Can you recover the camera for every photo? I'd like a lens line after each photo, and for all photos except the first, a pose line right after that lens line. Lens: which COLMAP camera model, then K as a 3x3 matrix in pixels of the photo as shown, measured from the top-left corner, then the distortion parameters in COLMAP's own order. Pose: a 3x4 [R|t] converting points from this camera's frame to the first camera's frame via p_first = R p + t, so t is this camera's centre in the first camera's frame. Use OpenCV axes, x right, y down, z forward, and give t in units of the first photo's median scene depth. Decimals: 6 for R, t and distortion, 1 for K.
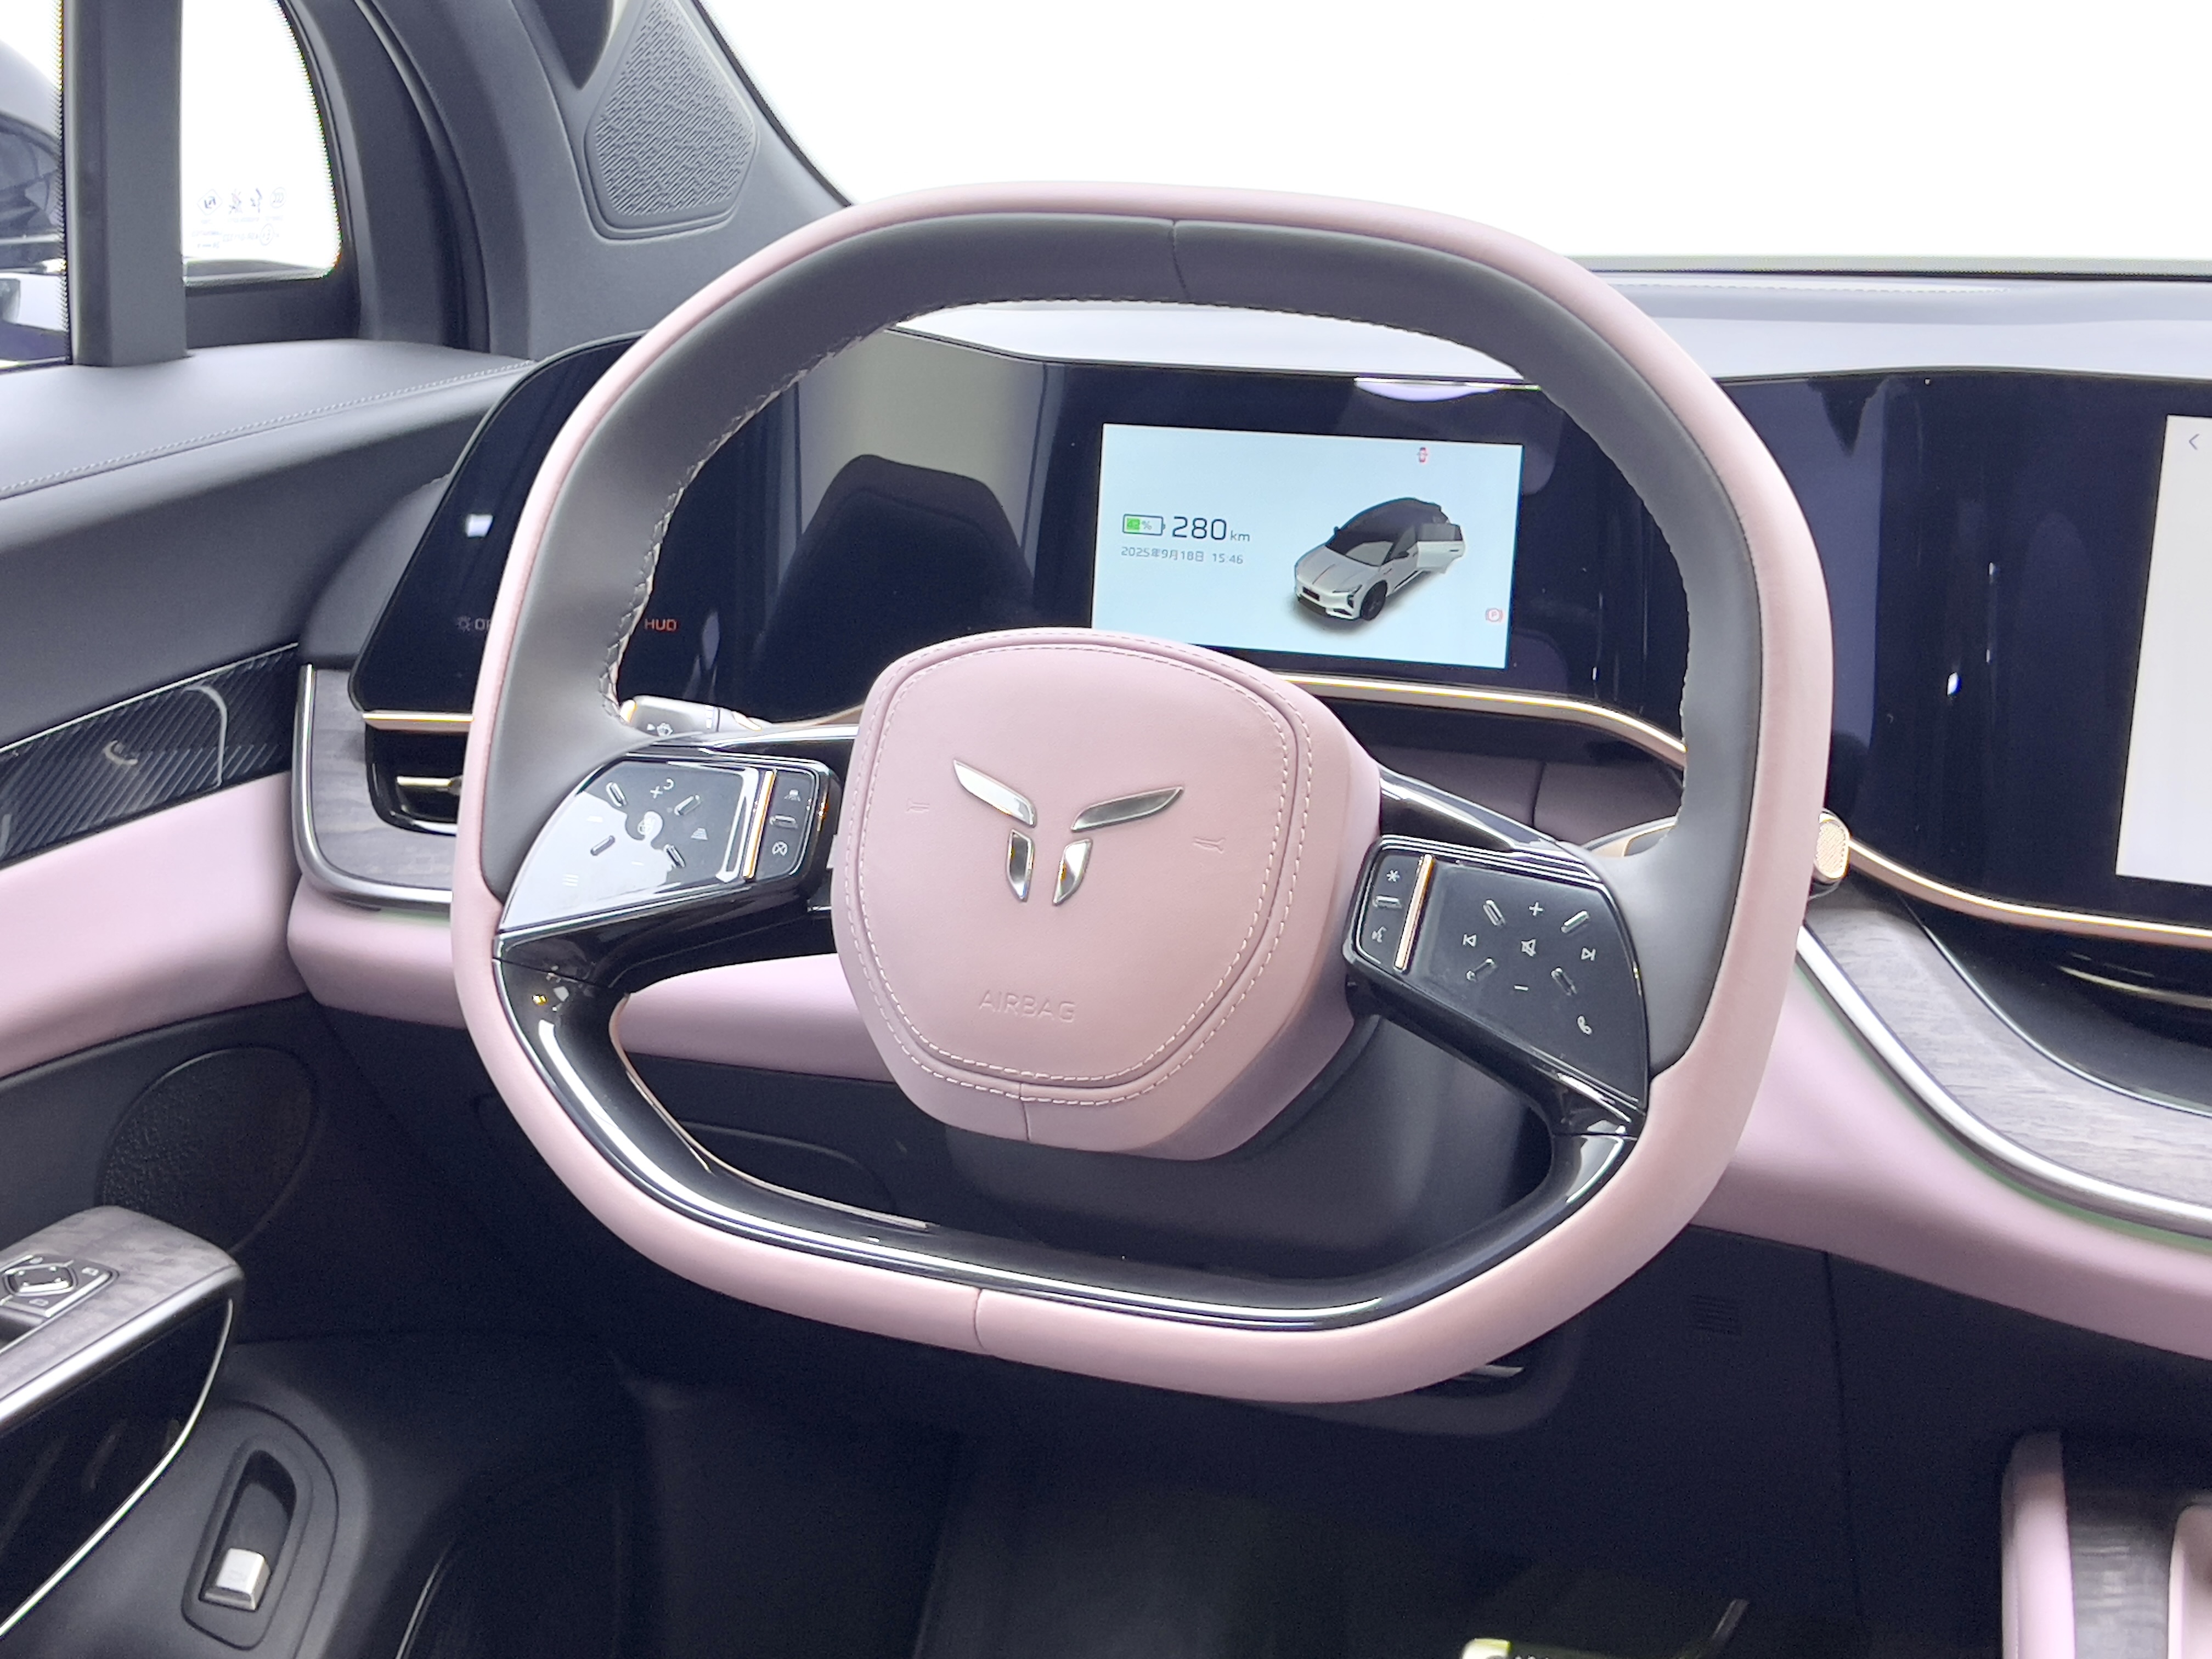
lens RADIAL K [[3270.6, 0, 1106.0], [0, 3270.6, 829.5], [0, 0, 1]] dist [0.097450, -0.010160]
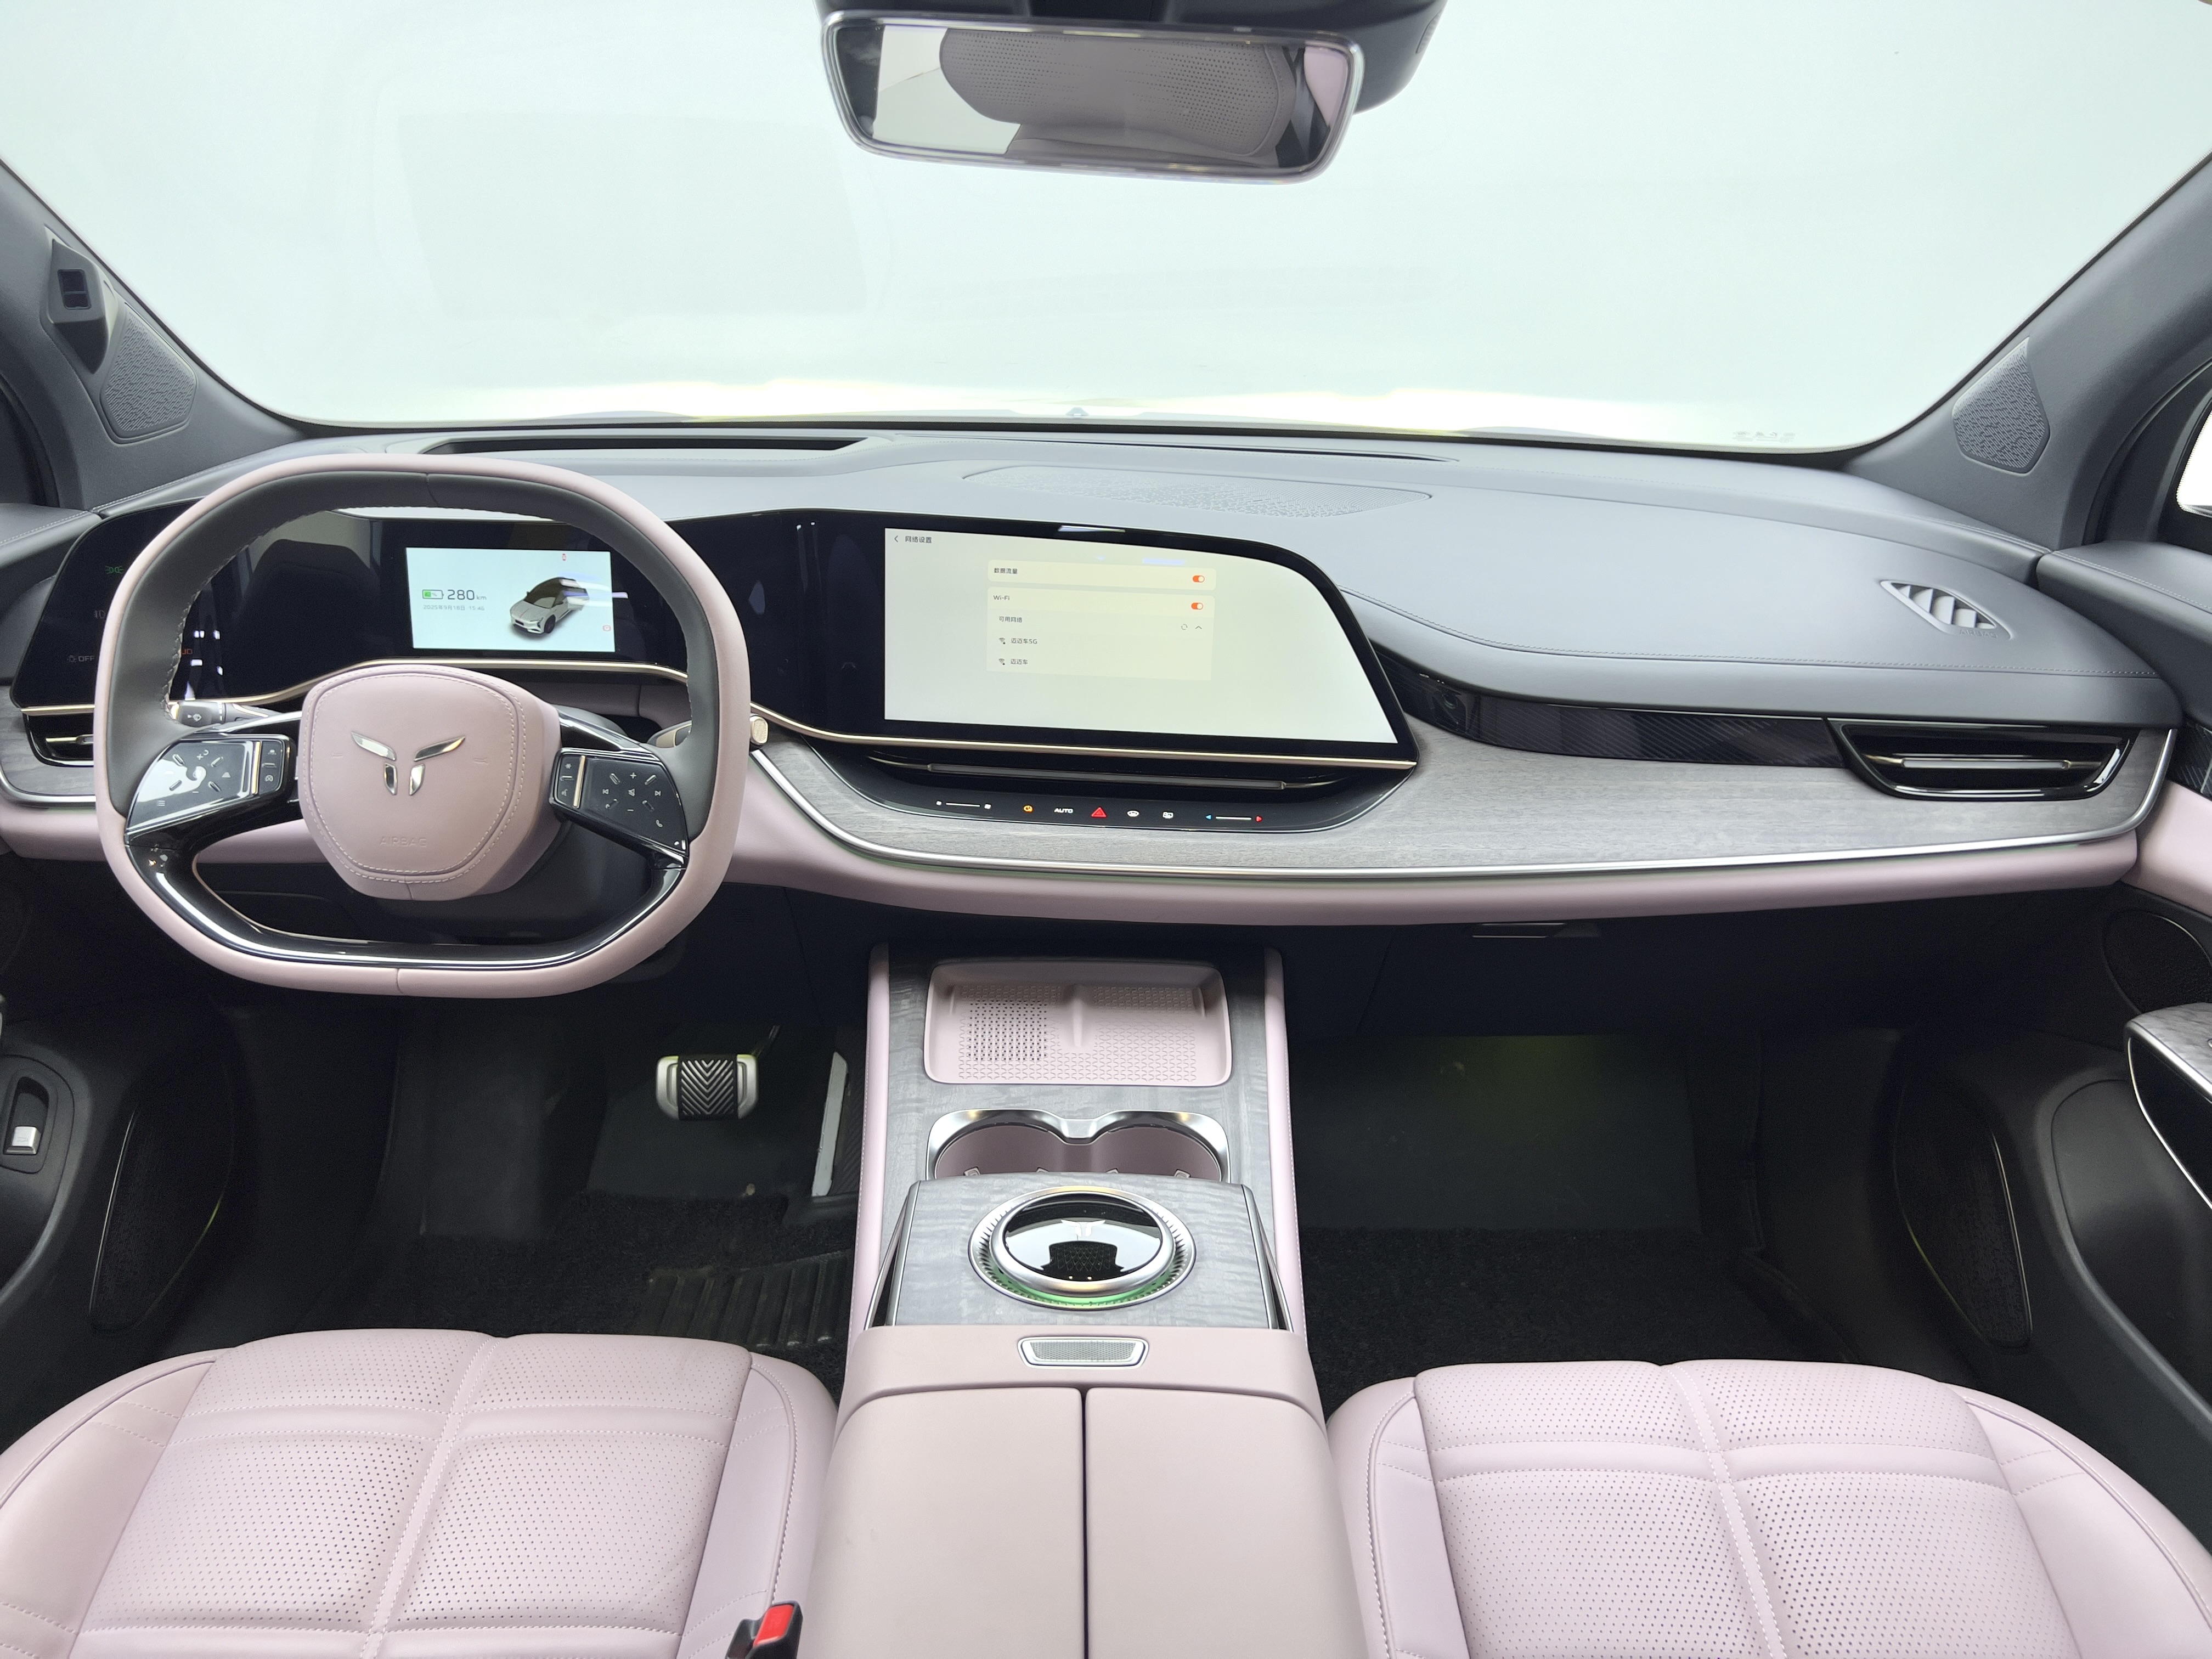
lens RADIAL K [[1639.4, 0, 1106.0], [0, 1639.4, 829.5], [0, 0, 1]] dist [-0.005445, -0.004734]
pose [[0.925294, -0.122080, 0.359064, 0.016566], [0.072868, 0.986362, 0.147582, -0.072900], [-0.372184, -0.110393, 0.921571, -0.174032]]
